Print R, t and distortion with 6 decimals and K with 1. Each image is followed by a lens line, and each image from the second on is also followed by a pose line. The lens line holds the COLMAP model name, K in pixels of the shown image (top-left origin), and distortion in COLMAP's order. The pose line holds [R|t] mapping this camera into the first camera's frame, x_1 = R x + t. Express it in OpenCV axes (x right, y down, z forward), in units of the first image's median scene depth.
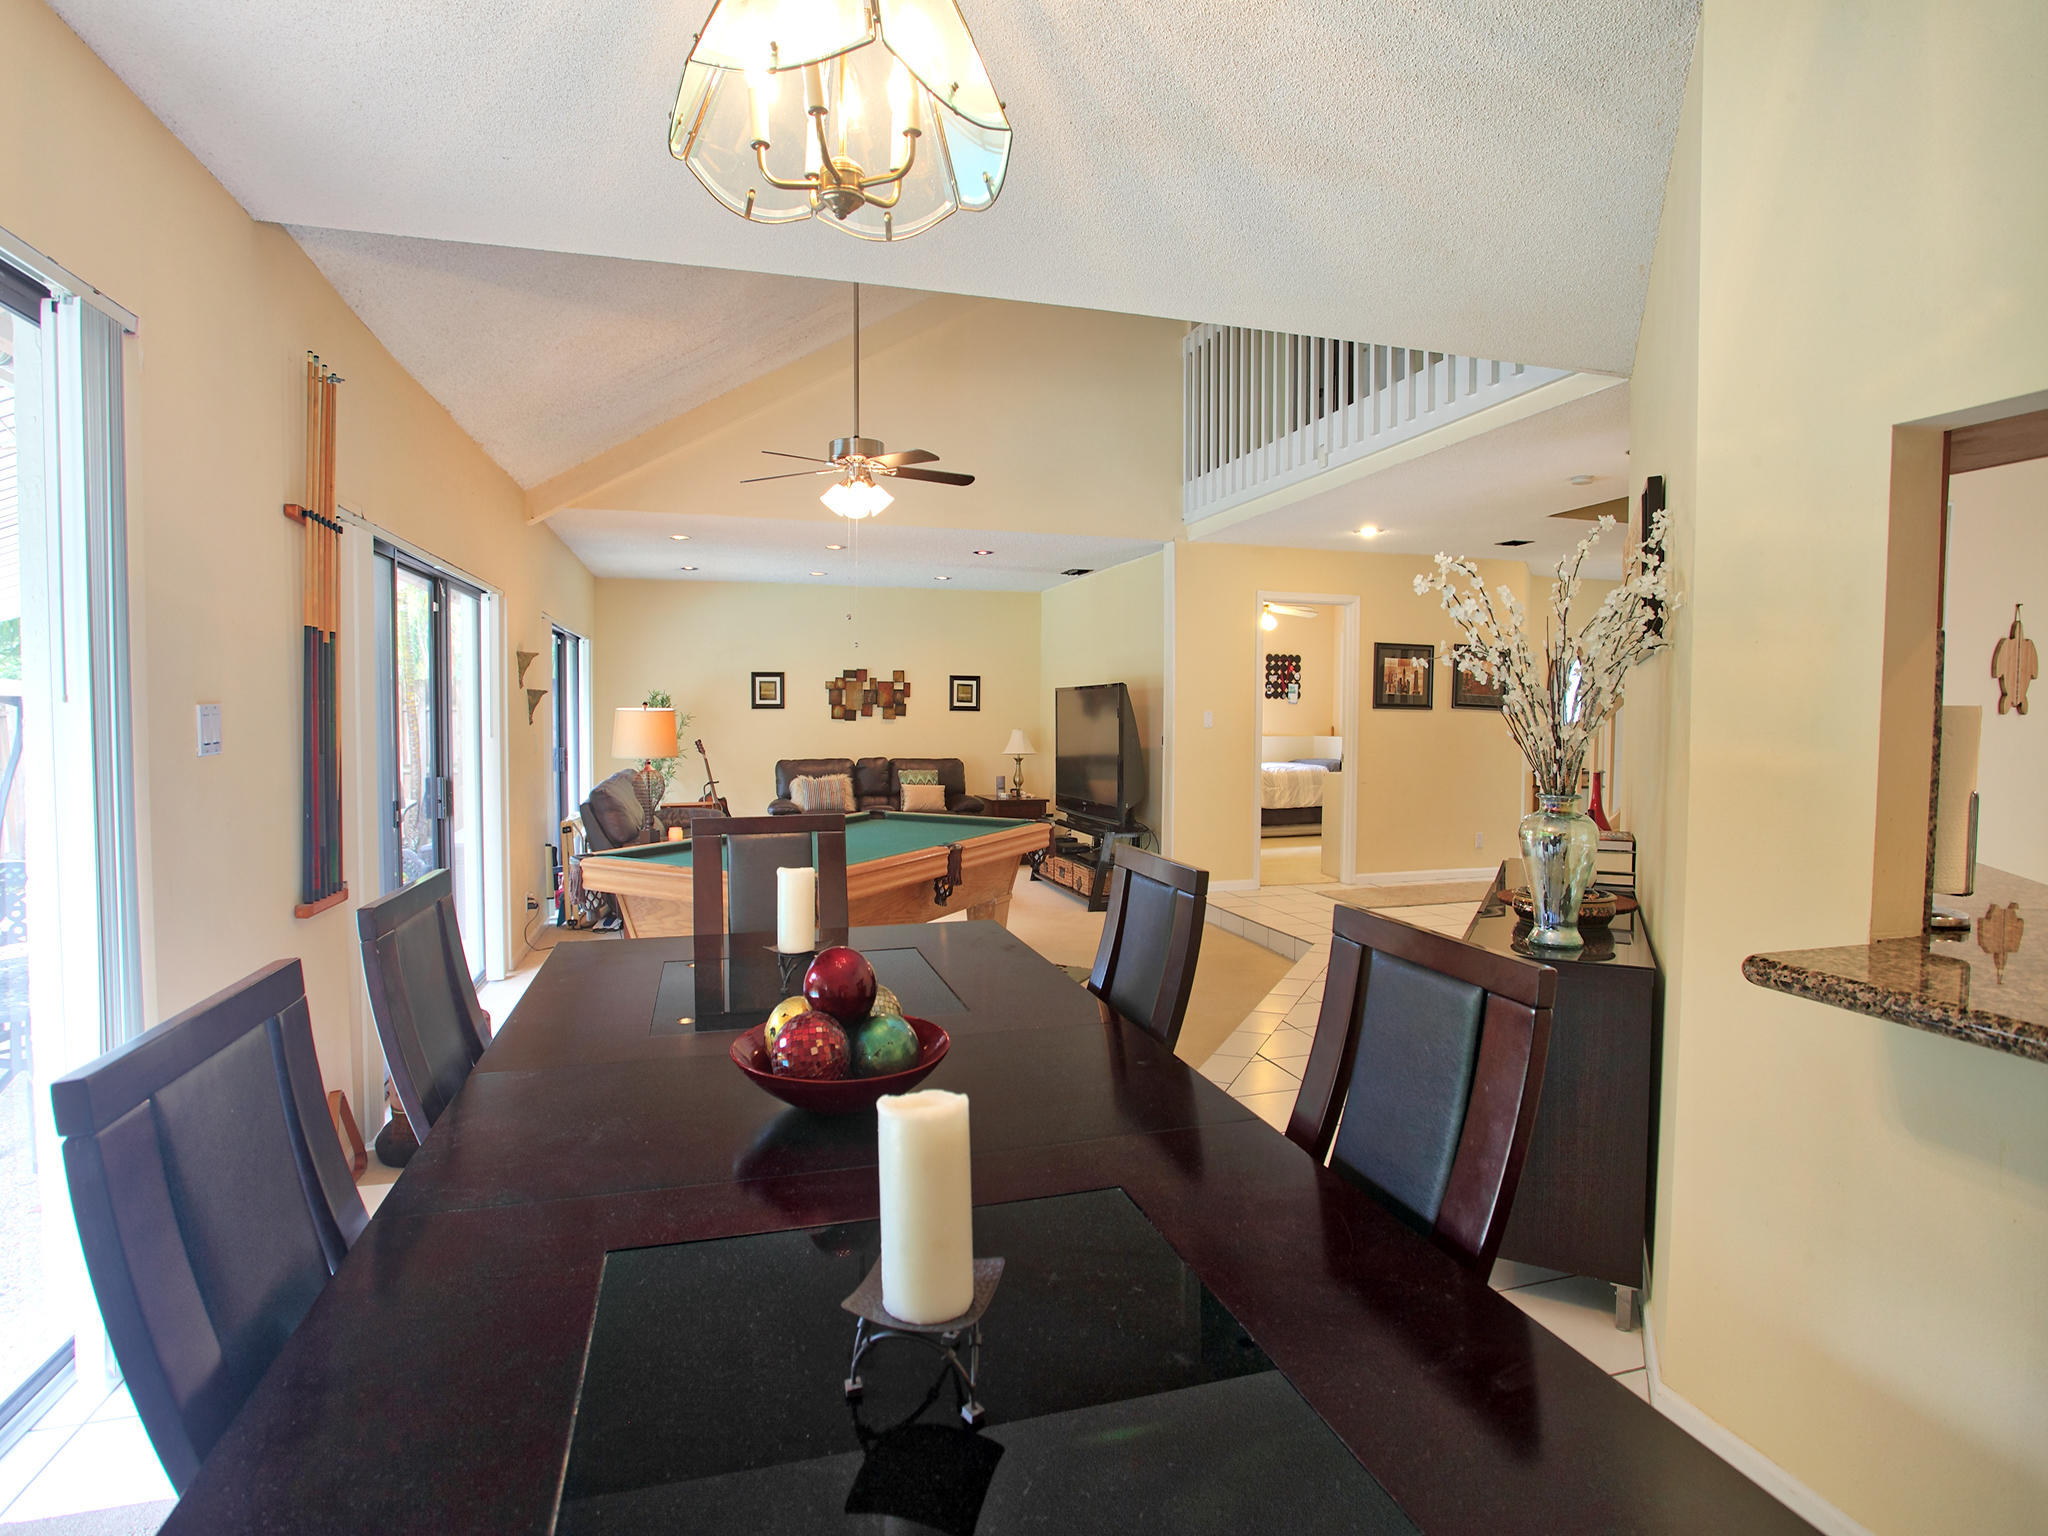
lens RADIAL K [[1003.0, 0, 1017.2], [0, 1003.0, 756.1], [0, 0, 1]] dist [-0.052903, 0.018112]
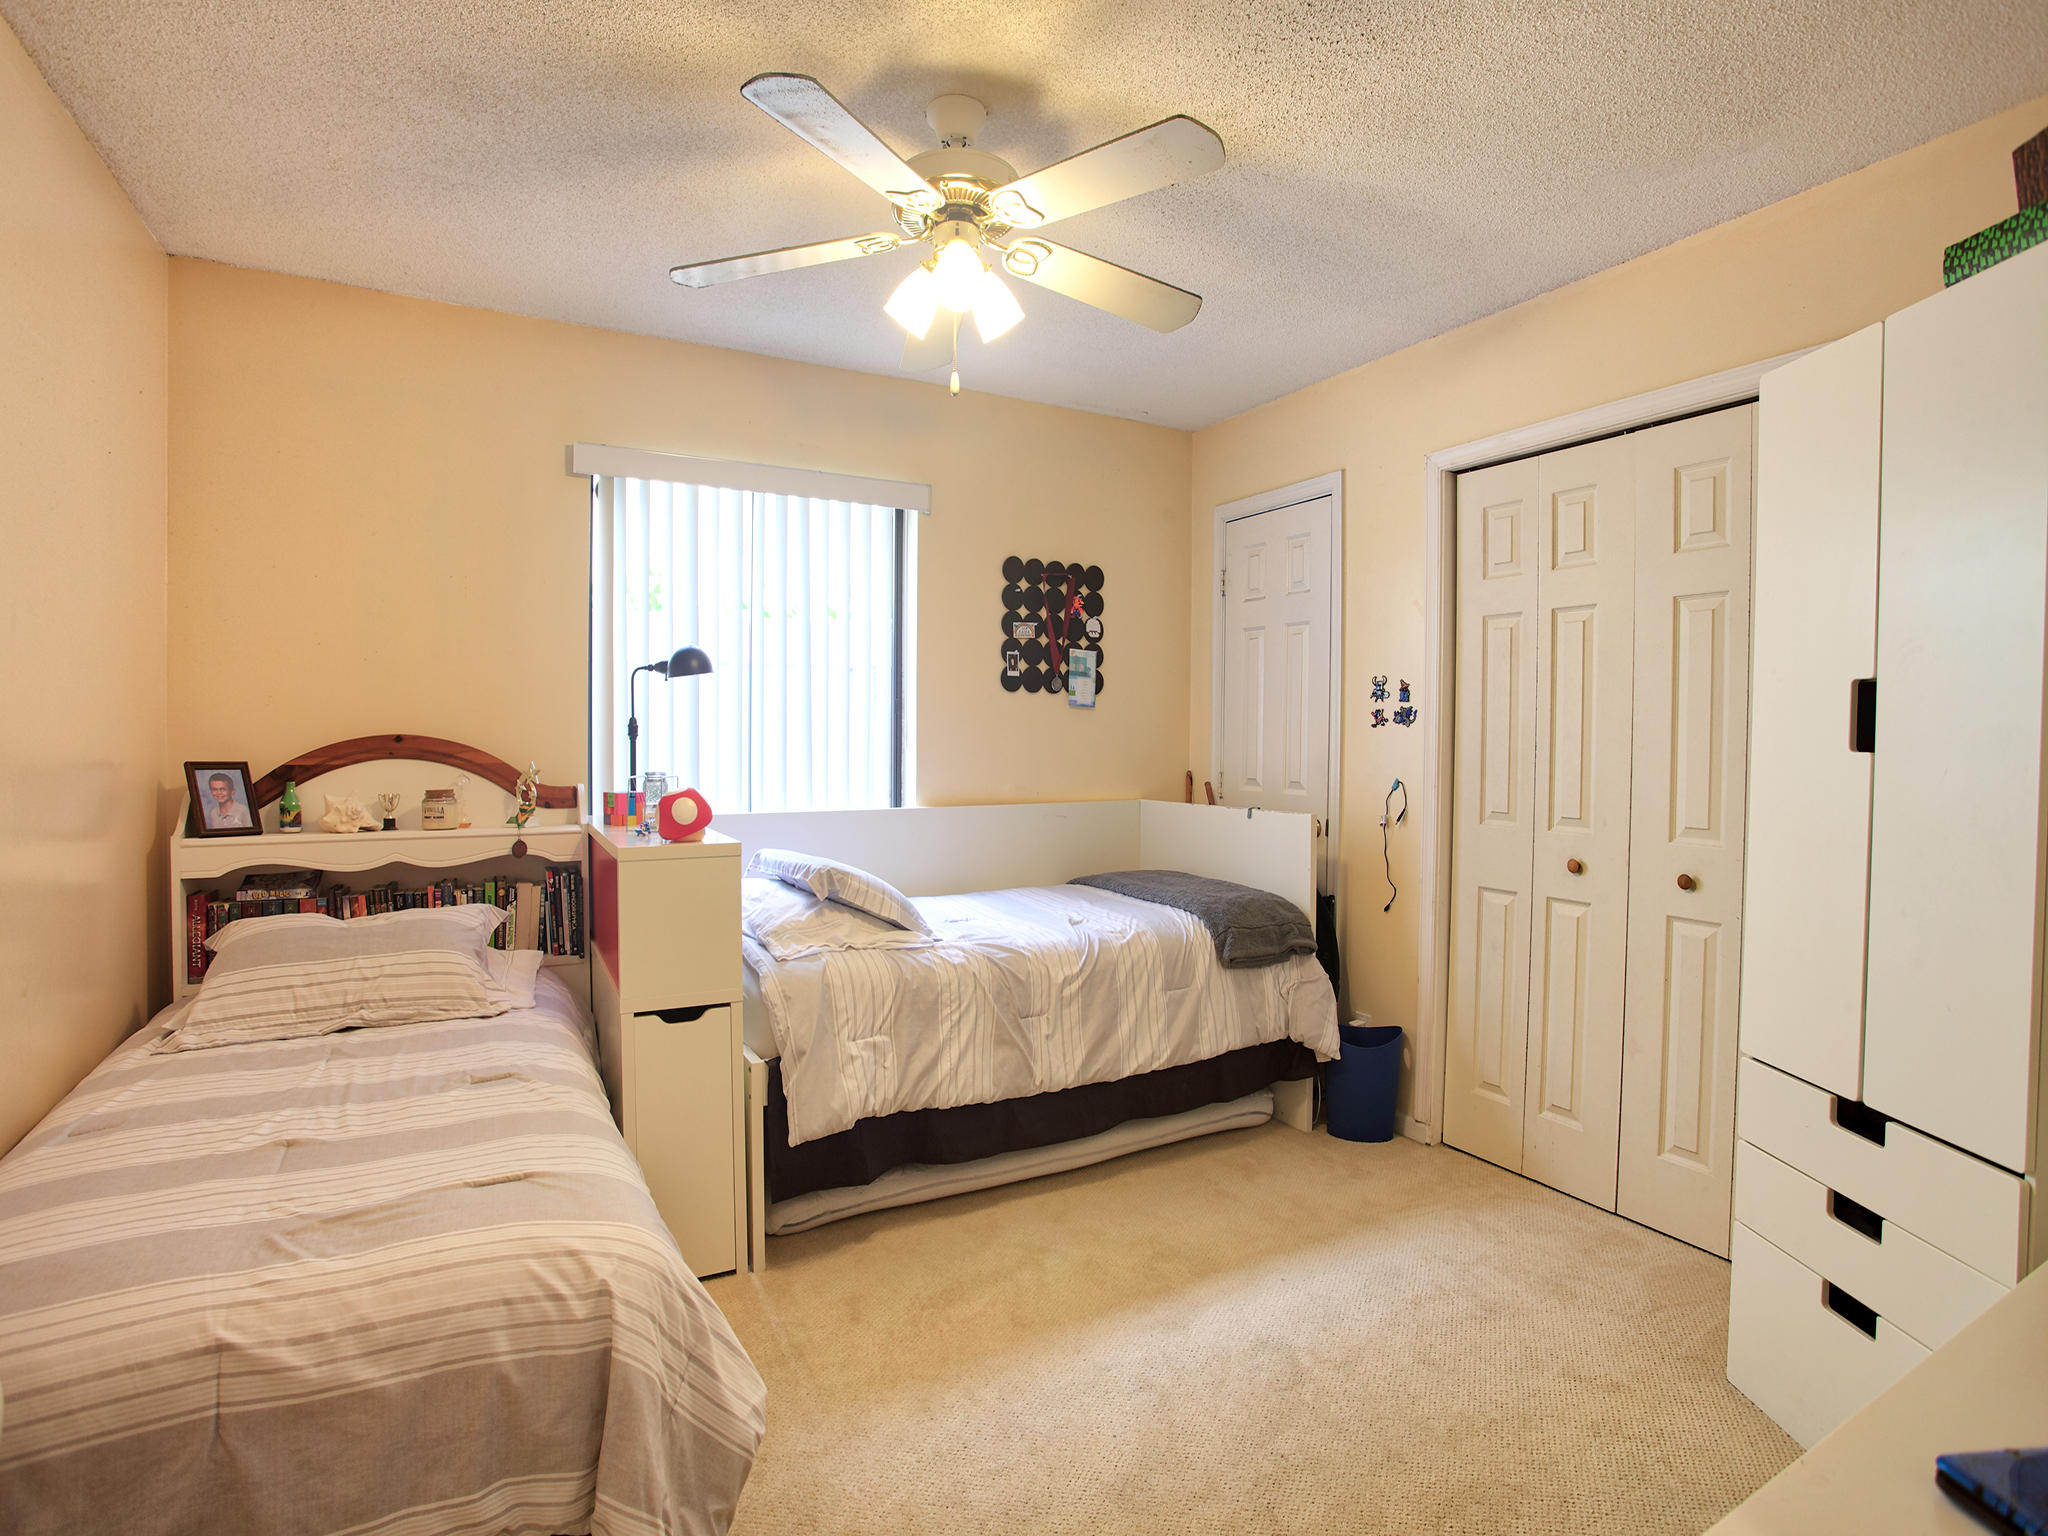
lens RADIAL K [[1003.0, 0, 1021.9], [0, 1003.0, 766.2], [0, 0, 1]] dist [-0.052903, 0.018112]
pose [[0.972161, -0.007080, 0.234207, 0.177019], [0.011048, 0.999817, -0.015635, -0.027760], [-0.234053, 0.017787, 0.972061, 0.677615]]
